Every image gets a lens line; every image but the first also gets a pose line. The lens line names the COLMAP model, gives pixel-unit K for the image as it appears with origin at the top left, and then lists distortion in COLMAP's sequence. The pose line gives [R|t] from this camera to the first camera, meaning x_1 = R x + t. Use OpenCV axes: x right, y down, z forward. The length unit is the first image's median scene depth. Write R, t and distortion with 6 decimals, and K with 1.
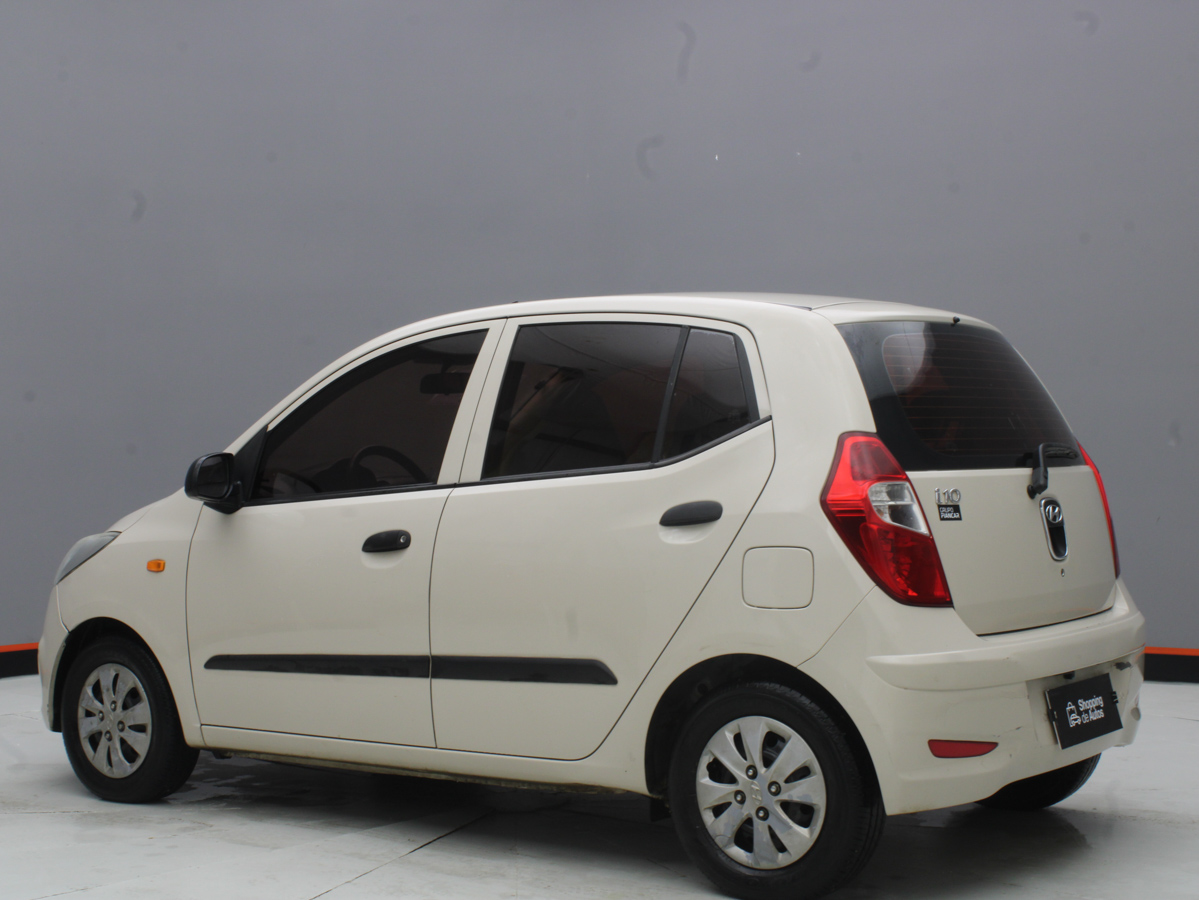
lens RADIAL K [[1873.6, 0, 590.7], [0, 1873.6, 453.0], [0, 0, 1]] dist [-0.079985, 0.000000]
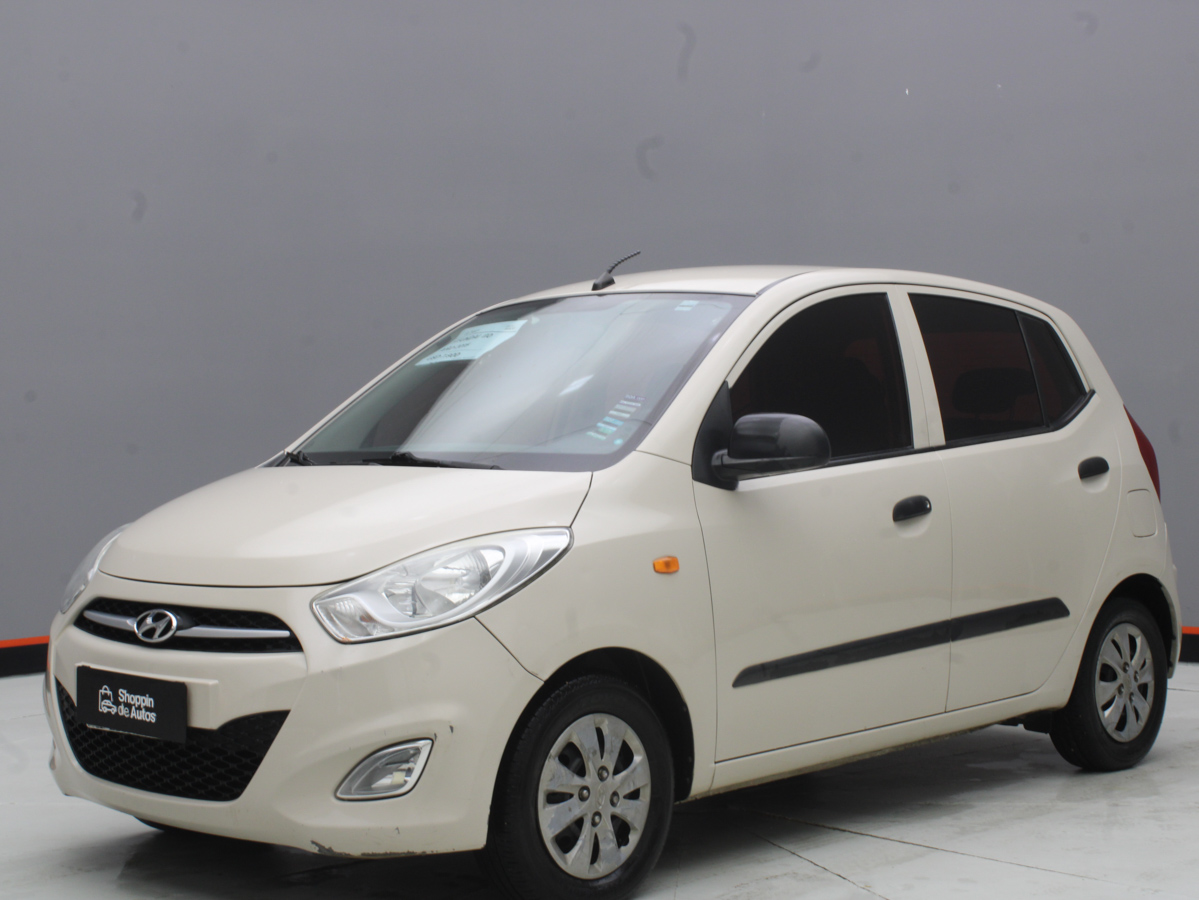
lens RADIAL K [[2043.4, 0, 591.5], [0, 2043.4, 446.3], [0, 0, 1]] dist [-0.041709, 0.000000]
pose [[0.110000, 0.000589, 0.993931, -1.239964], [0.008376, 0.999964, -0.001520, 0.016853], [-0.993896, 0.008492, 0.109991, 1.116870]]
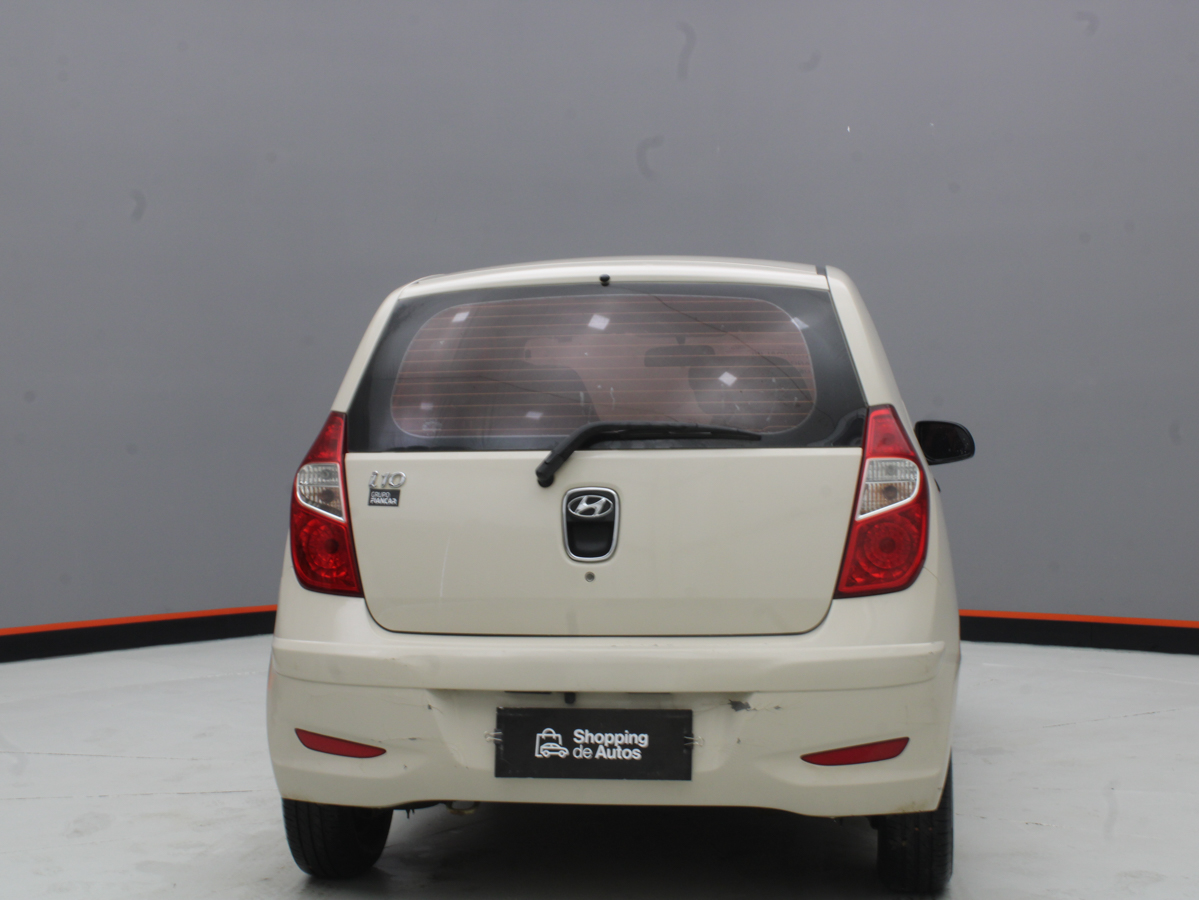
lens RADIAL K [[1873.6, 0, 590.9], [0, 1873.6, 448.2], [0, 0, 1]] dist [-0.079985, 0.000000]
pose [[0.480032, 0.016692, -0.877092, 0.981892], [0.004276, 0.999763, 0.021367, -0.011538], [0.877241, -0.014008, 0.479846, 0.592429]]
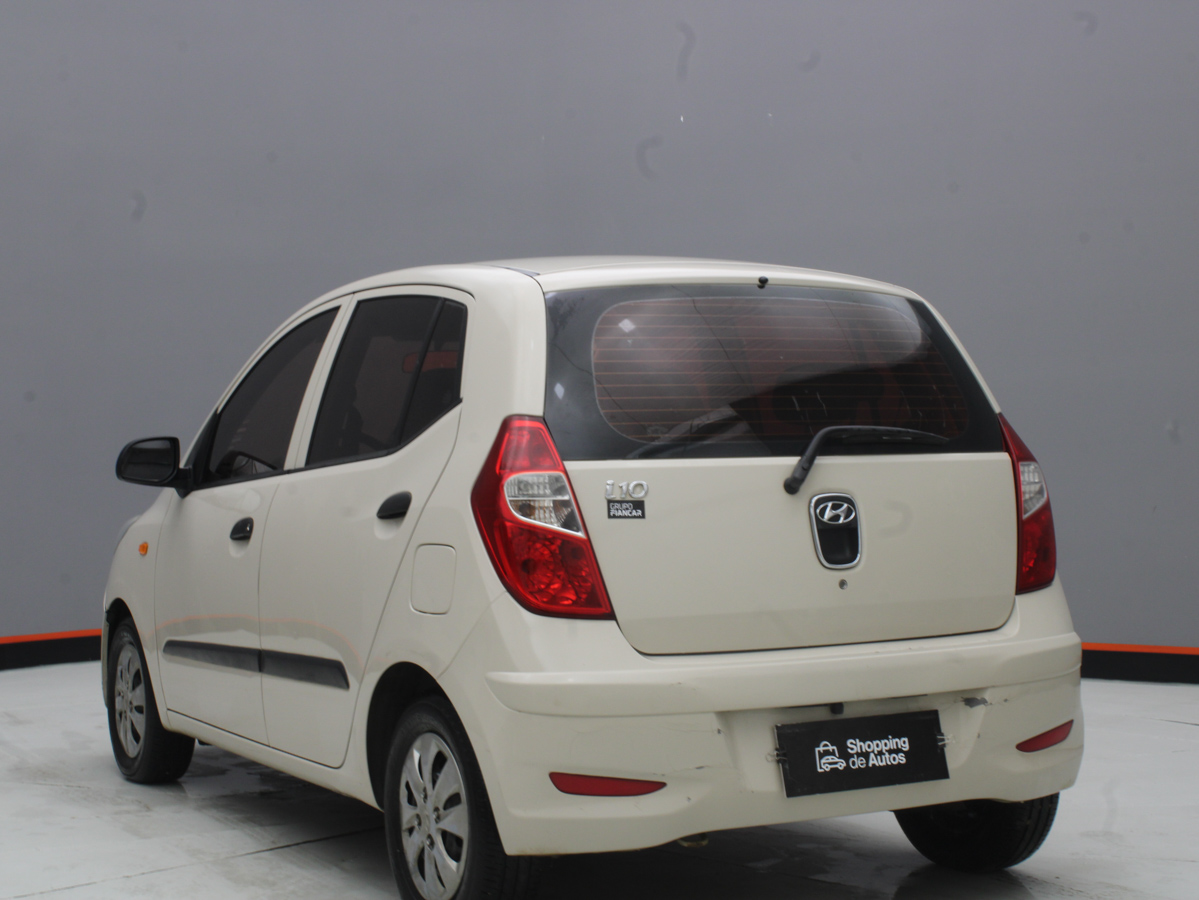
lens RADIAL K [[2027.9, 0, 599.6], [0, 2027.9, 449.8], [0, 0, 1]] dist [-0.038892, 0.000000]
pose [[0.907957, 0.004344, -0.419041, 0.526486], [0.000939, 0.999923, 0.012400, -0.006419], [0.419062, -0.011652, 0.907883, 0.140733]]
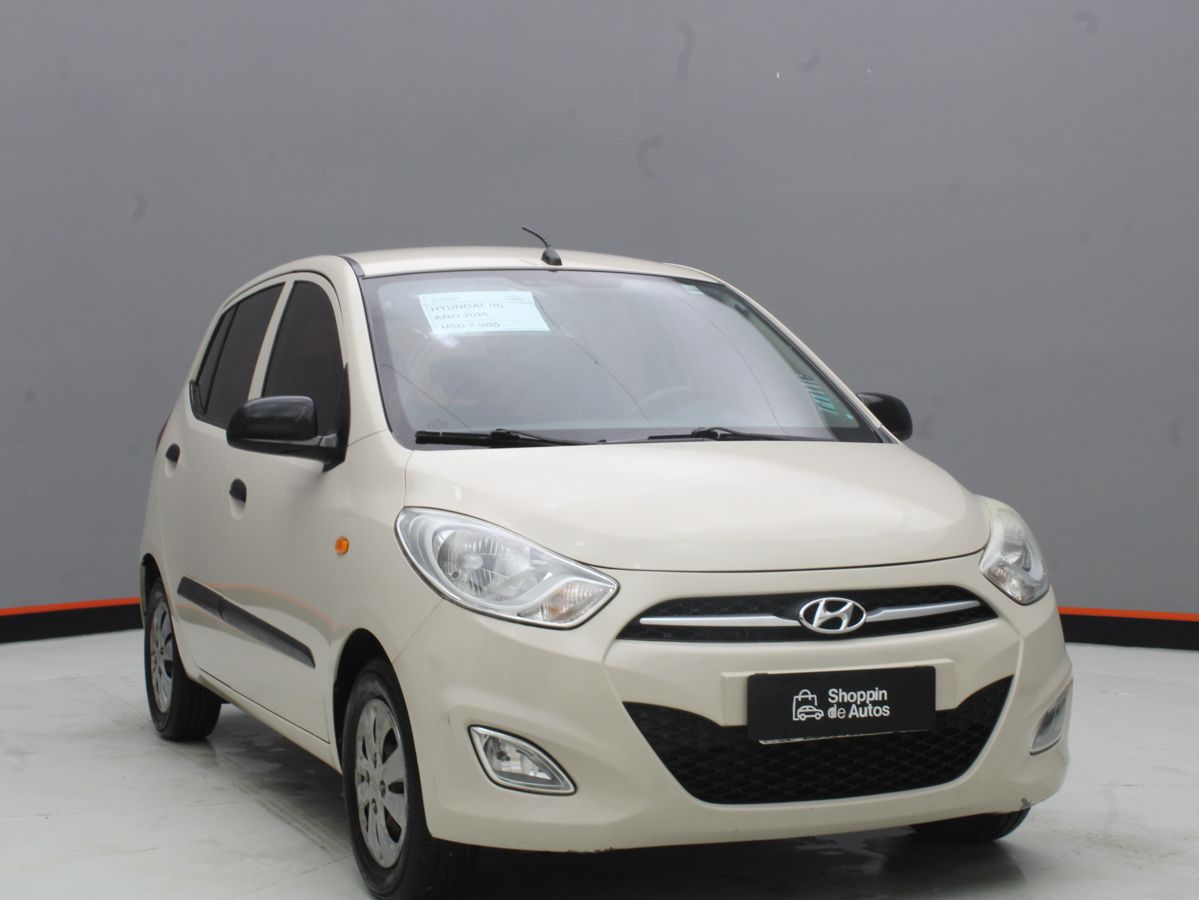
lens RADIAL K [[2043.4, 0, 595.7], [0, 2043.4, 441.4], [0, 0, 1]] dist [-0.041709, 0.000000]
pose [[-0.875012, 0.010684, 0.483984, -0.649365], [0.017308, 0.999808, 0.009221, 0.014020], [-0.483793, 0.016445, -0.875028, 2.225590]]
